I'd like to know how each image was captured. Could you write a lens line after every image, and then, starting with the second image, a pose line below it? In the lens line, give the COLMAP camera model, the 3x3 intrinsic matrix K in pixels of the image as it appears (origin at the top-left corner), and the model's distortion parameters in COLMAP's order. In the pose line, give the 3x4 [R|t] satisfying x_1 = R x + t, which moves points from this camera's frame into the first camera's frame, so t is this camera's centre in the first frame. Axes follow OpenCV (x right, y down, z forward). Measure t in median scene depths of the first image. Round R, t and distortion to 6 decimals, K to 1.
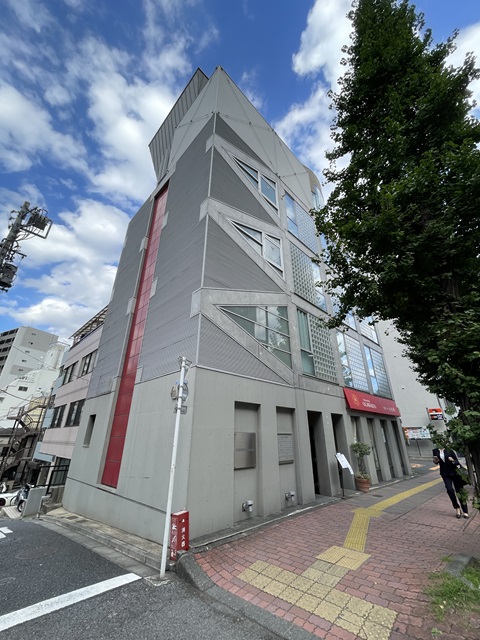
lens RADIAL K [[260.7, 0, 241.1], [0, 260.7, 316.8], [0, 0, 1]] dist [0.001117, -0.000604]
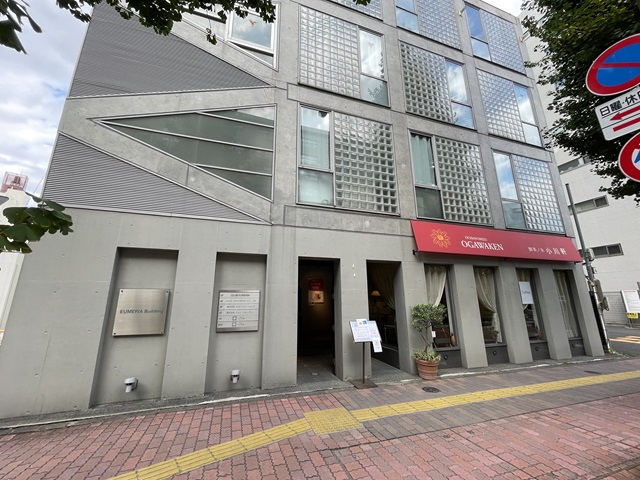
lens RADIAL K [[253.7, 0, 318.0], [0, 253.7, 242.1], [0, 0, 1]] dist [-0.004226, -0.000172]
pose [[0.892945, -0.111484, -0.436143, 0.584190], [0.195637, 0.968678, 0.152935, 0.241607], [0.405433, -0.221888, 0.886786, 0.480430]]
